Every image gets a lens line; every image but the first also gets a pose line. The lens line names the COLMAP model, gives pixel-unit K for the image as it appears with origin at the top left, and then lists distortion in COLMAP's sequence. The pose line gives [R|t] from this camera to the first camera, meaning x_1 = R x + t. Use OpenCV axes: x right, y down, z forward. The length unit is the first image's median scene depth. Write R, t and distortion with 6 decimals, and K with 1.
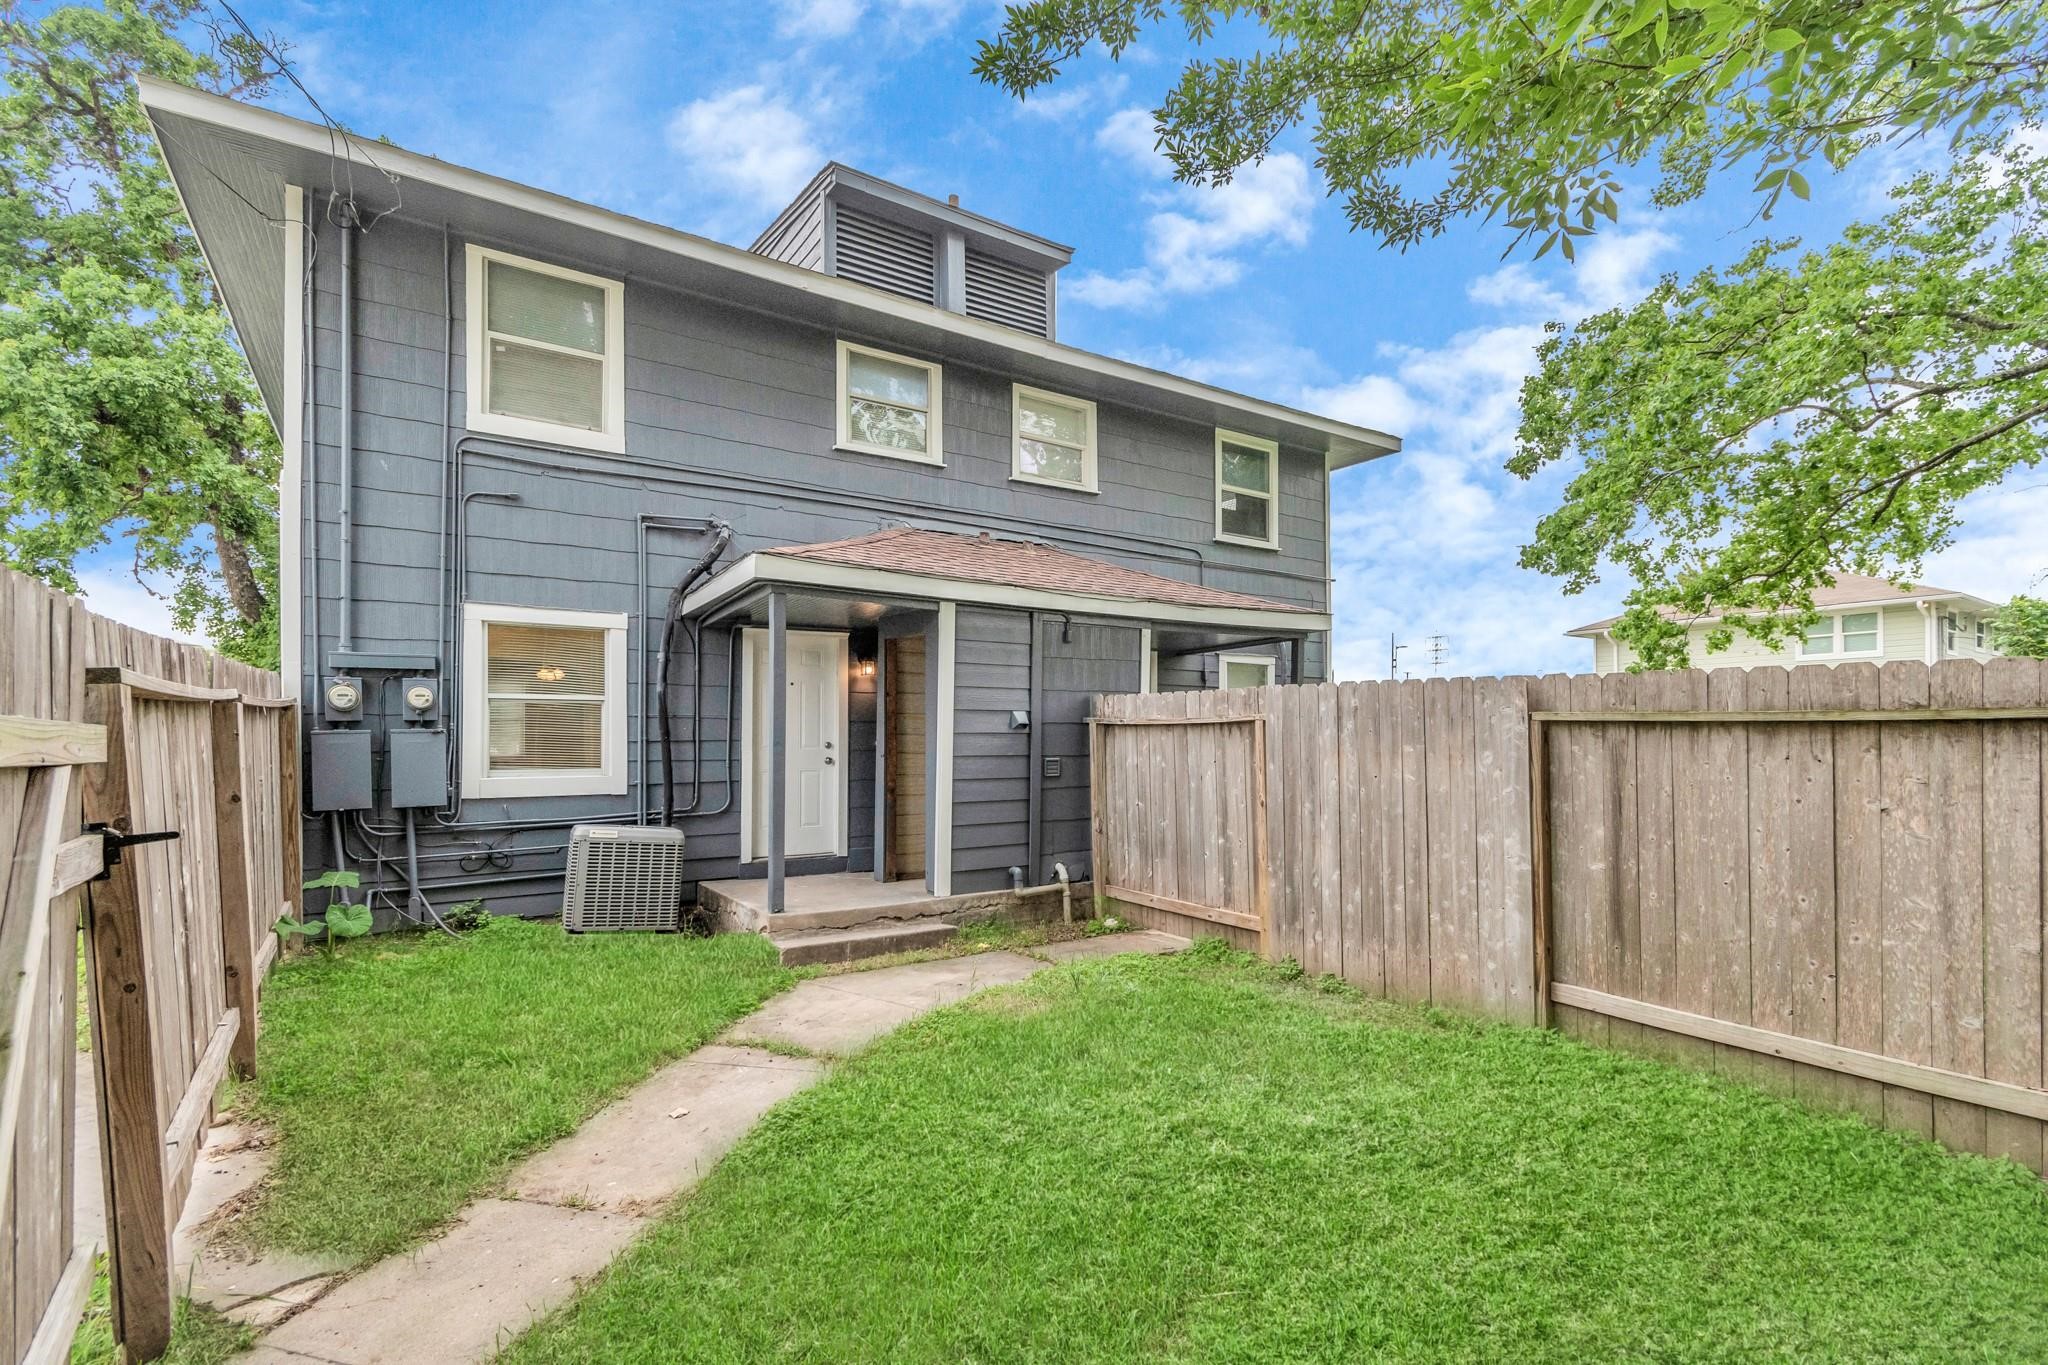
lens RADIAL K [[916.0, 0, 1037.5], [0, 916.0, 755.4], [0, 0, 1]] dist [-0.000022, -0.000290]
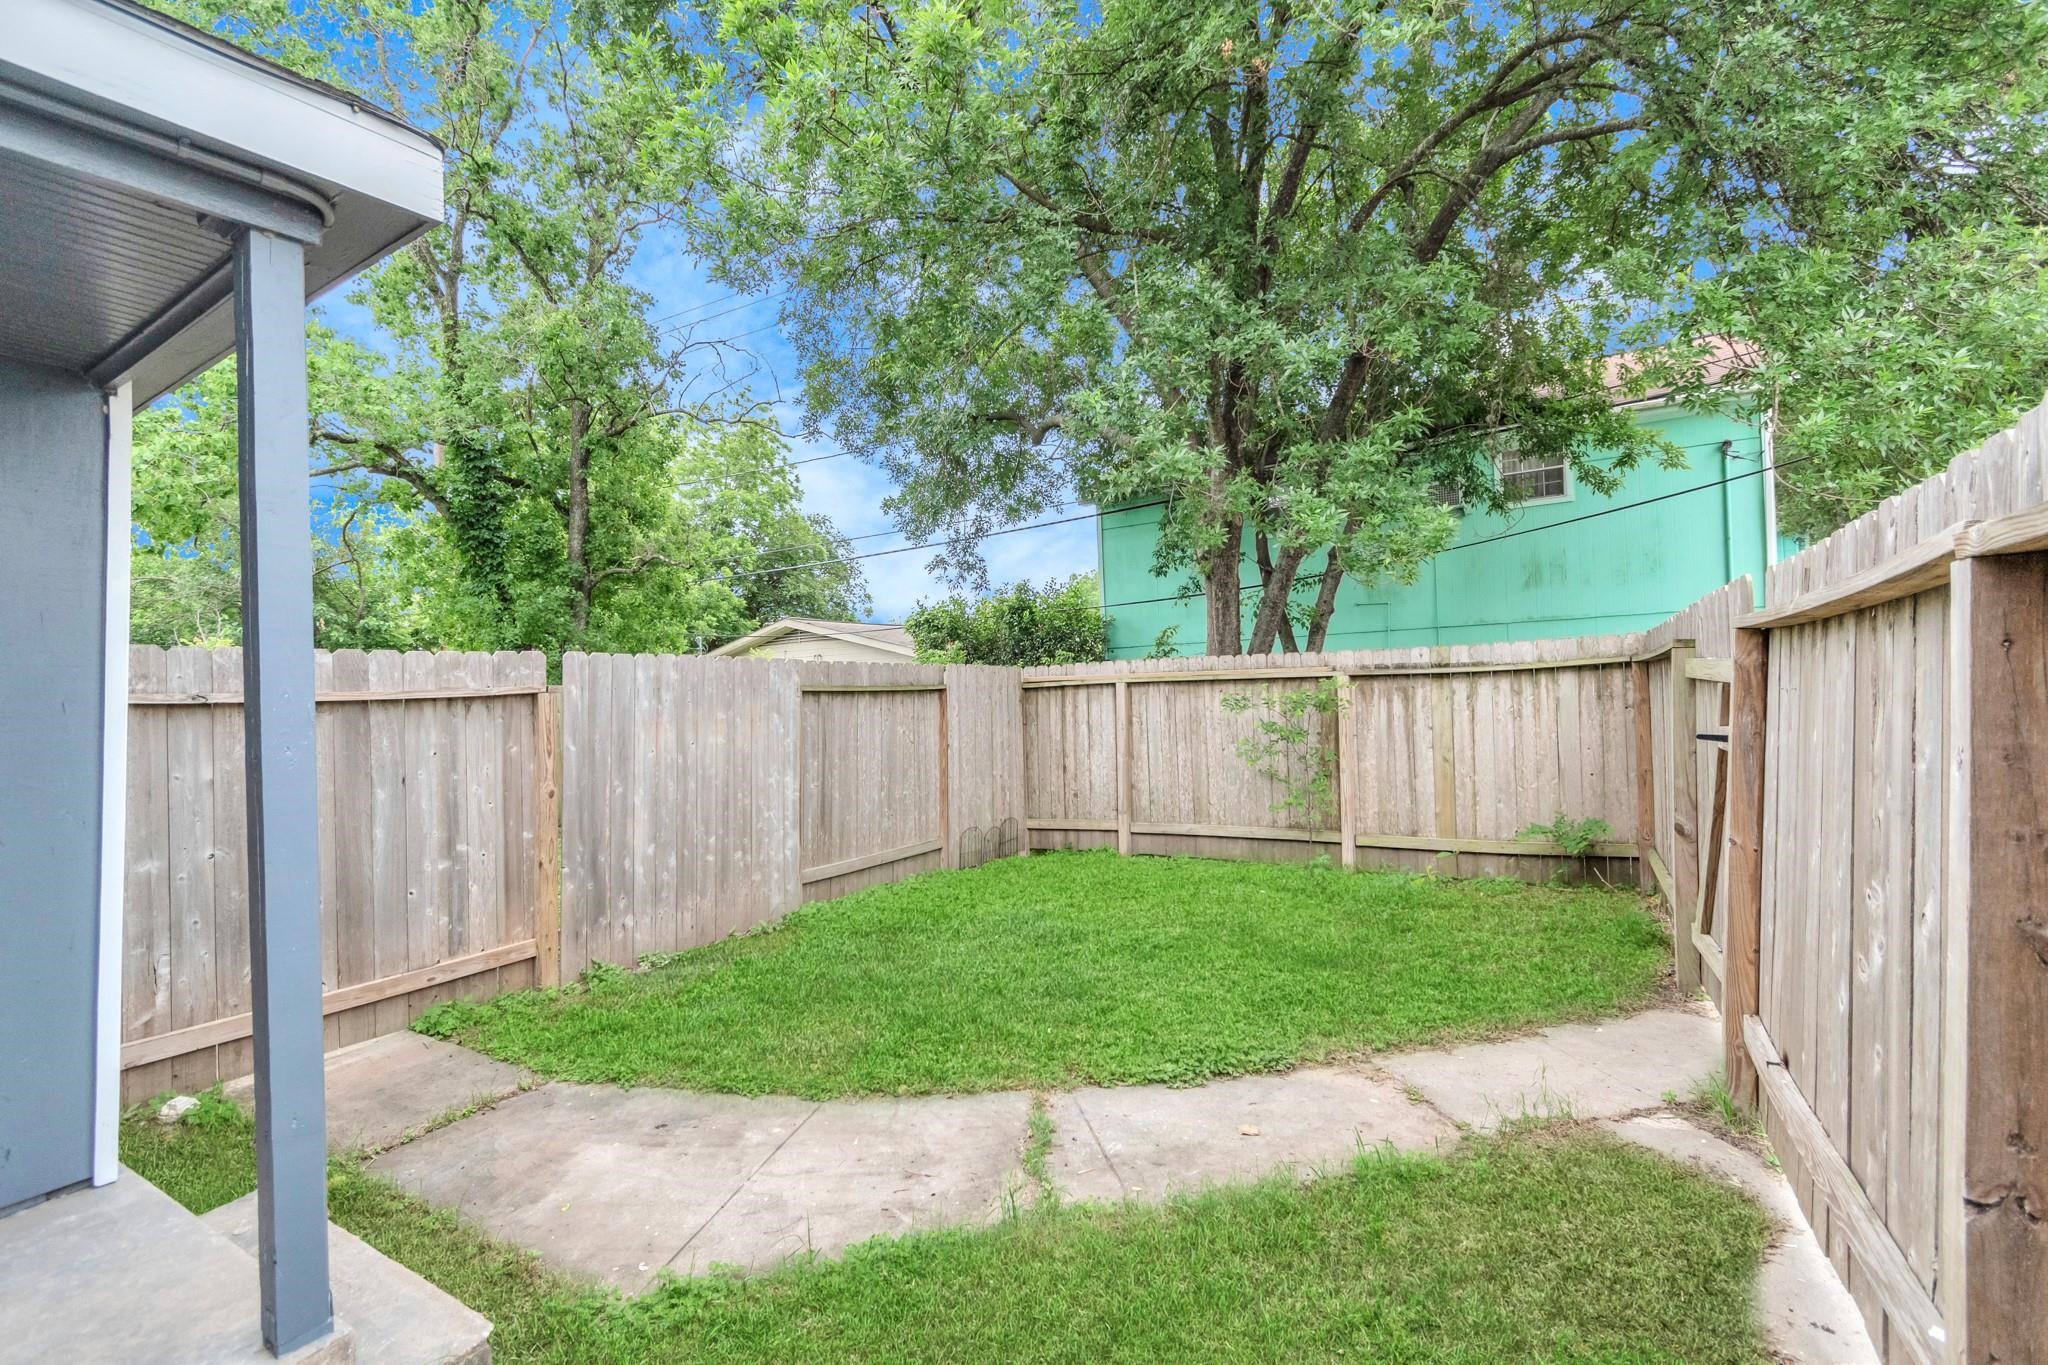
lens RADIAL K [[907.5, 0, 1024.0], [0, 907.5, 674.8], [0, 0, 1]] dist [0.000133, -0.000578]
pose [[-0.410824, 0.031940, 0.911155, -0.595763], [0.059098, 0.998217, -0.008345, -0.019911], [-0.909797, 0.050419, -0.411979, 0.828766]]
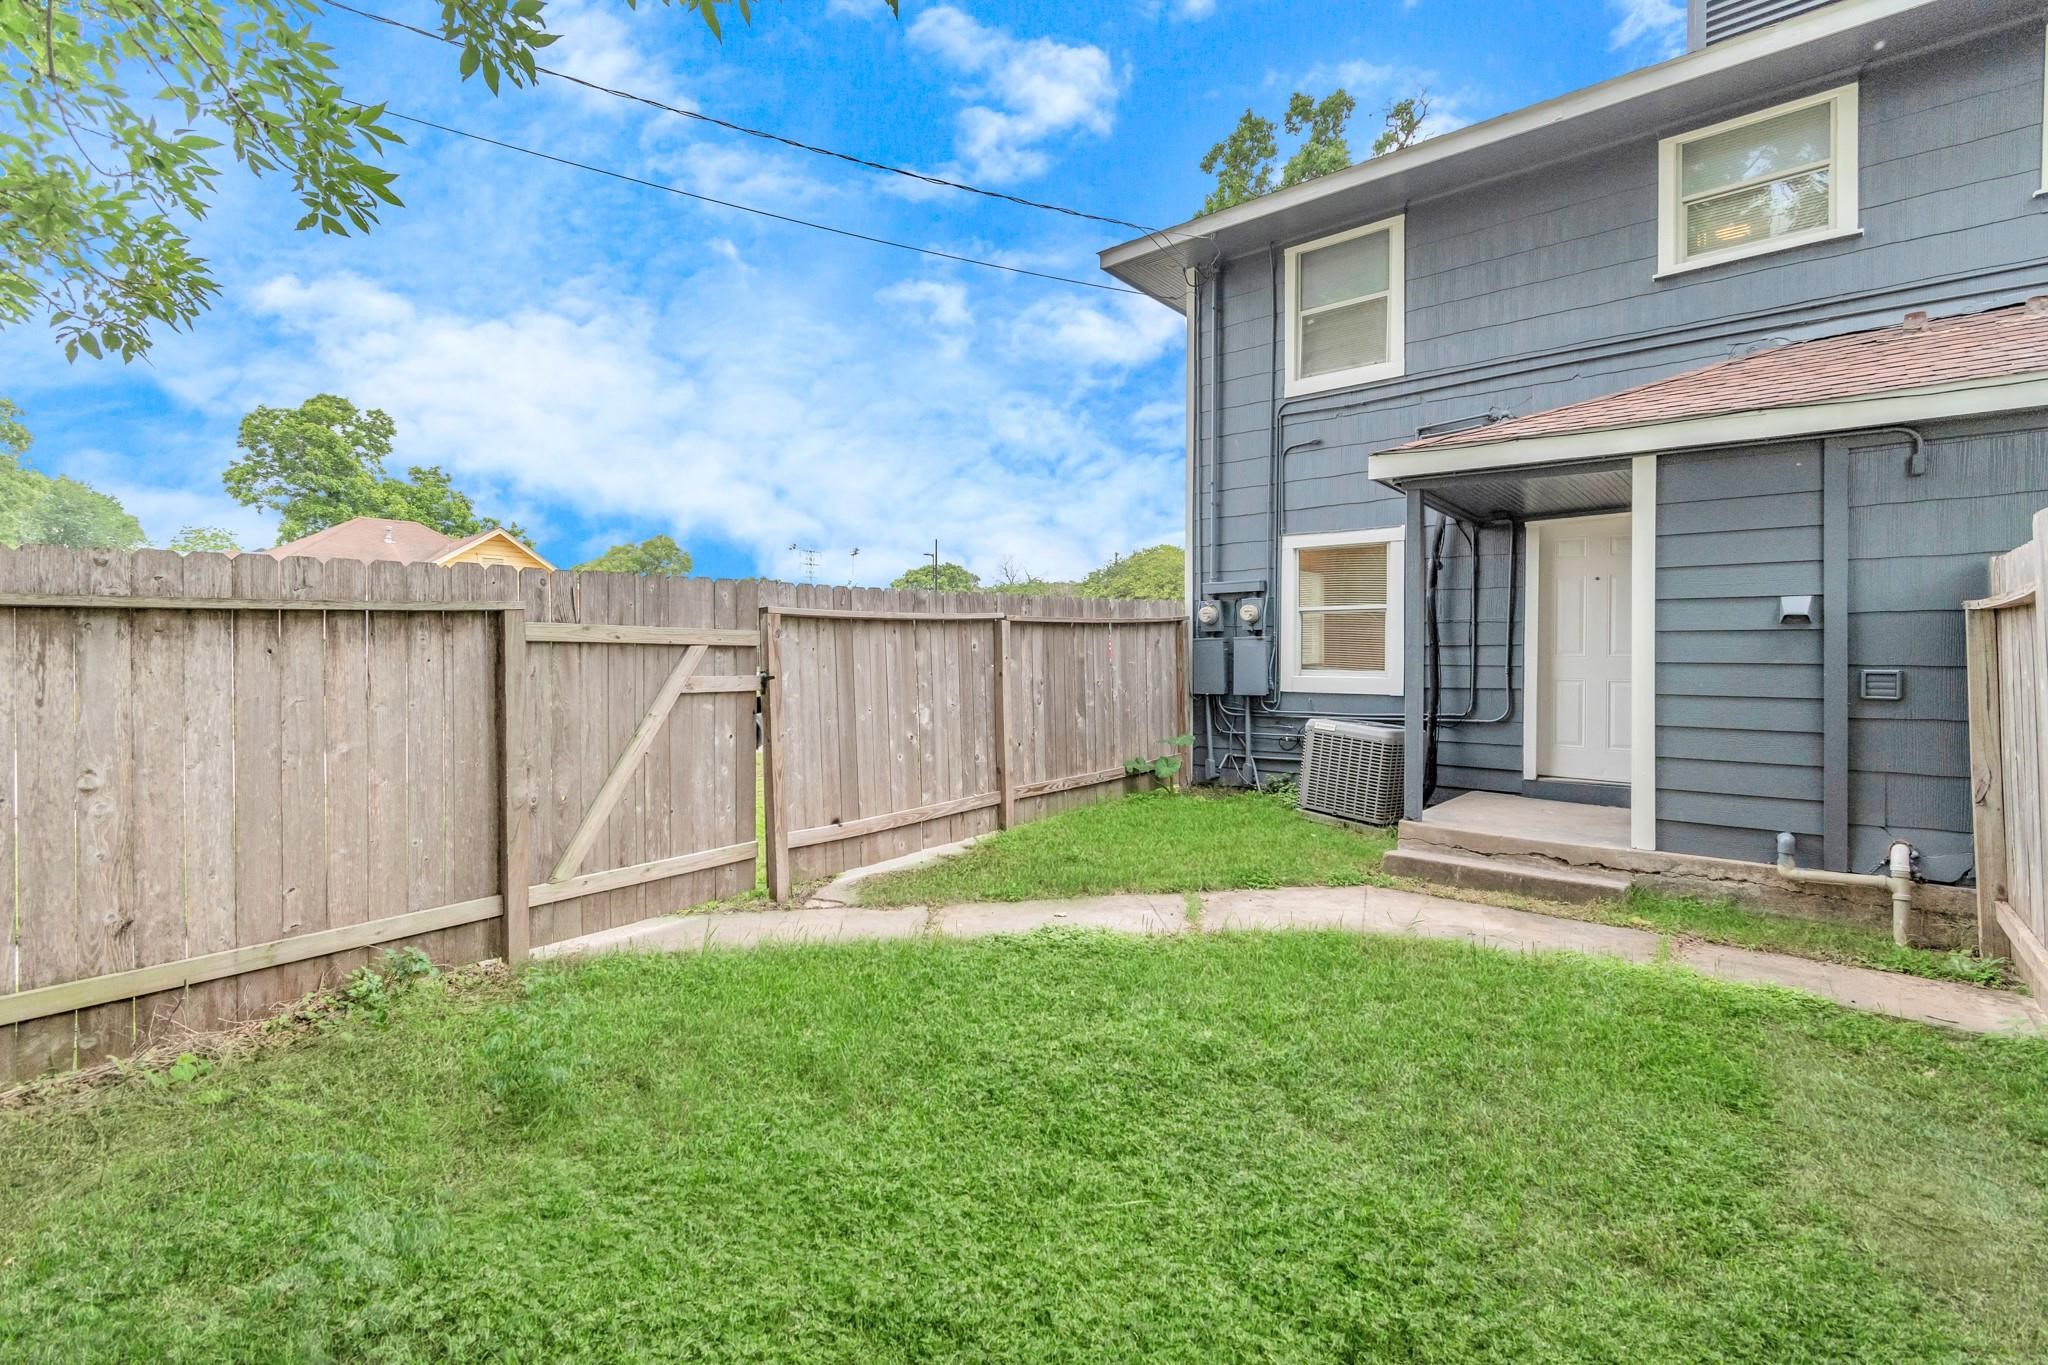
lens RADIAL K [[907.5, 0, 1024.0], [0, 907.5, 674.8], [0, 0, 1]] dist [0.000133, -0.000578]
pose [[0.285892, 0.025987, -0.957910, 0.475812], [-0.018537, 0.999595, 0.021586, 0.003822], [0.958083, 0.011586, 0.286258, 0.304365]]
